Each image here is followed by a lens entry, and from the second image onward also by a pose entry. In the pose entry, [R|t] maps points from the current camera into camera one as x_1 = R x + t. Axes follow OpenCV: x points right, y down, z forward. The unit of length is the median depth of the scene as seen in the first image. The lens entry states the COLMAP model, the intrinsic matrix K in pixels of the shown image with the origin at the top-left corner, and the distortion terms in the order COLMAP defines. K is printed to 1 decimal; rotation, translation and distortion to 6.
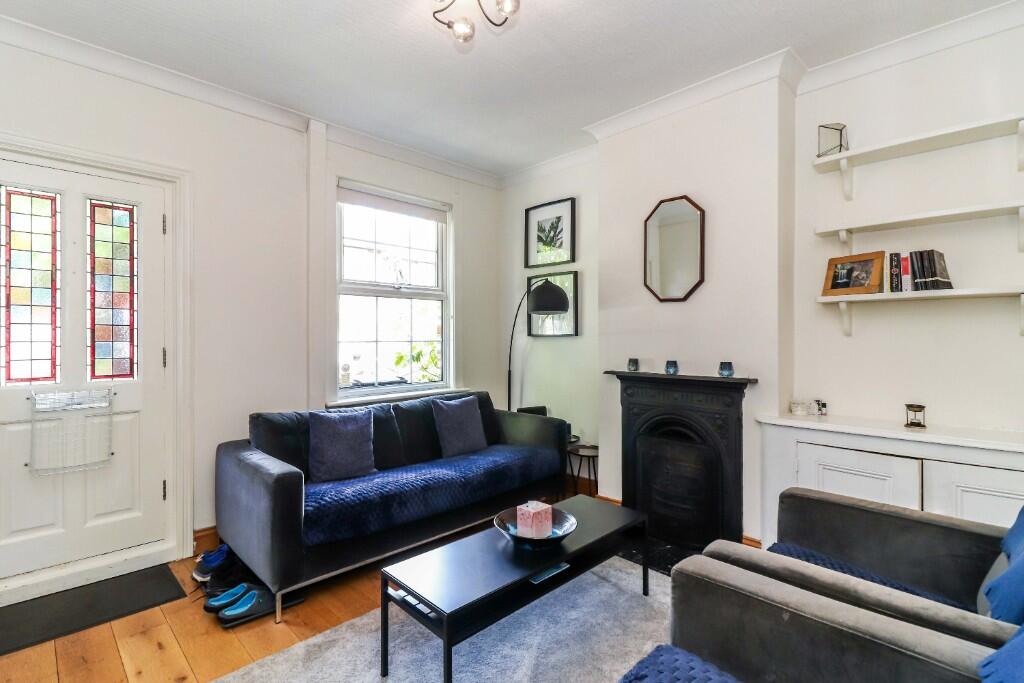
lens RADIAL K [[477.0, 0, 512.0], [0, 477.0, 341.5], [0, 0, 1]] dist [0.000694, 0.000050]
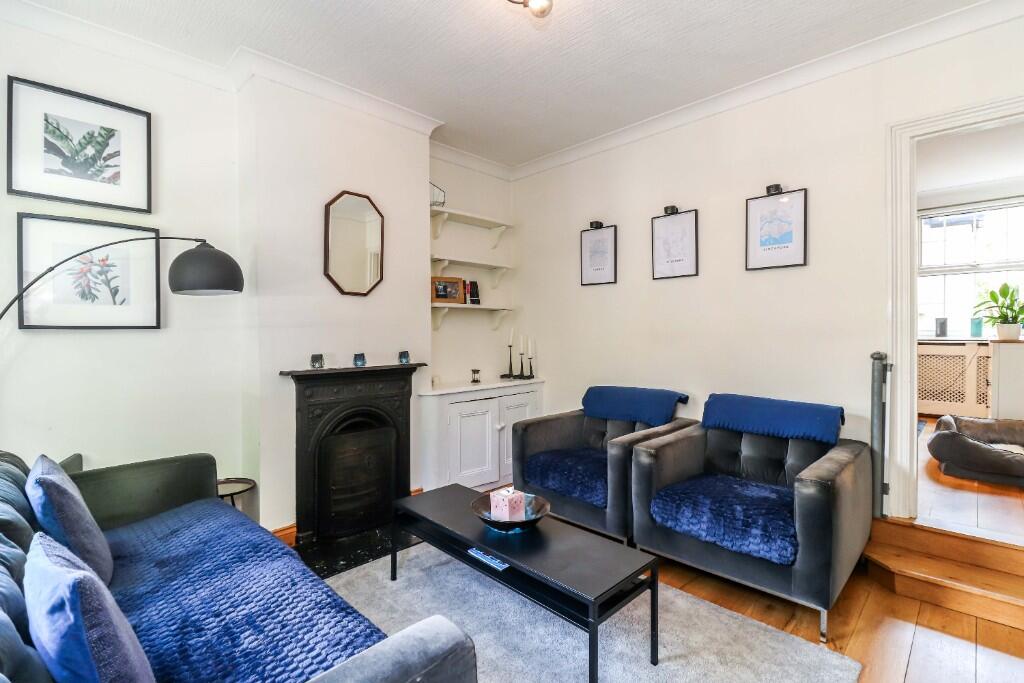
lens RADIAL K [[466.3, 0, 504.4], [0, 466.3, 339.6], [0, 0, 1]] dist [0.014733, -0.013161]
pose [[0.008975, -0.016520, 0.999823, -0.640625], [0.008930, 0.999825, 0.016440, -0.003681], [-0.999920, 0.008781, 0.009121, 0.660259]]
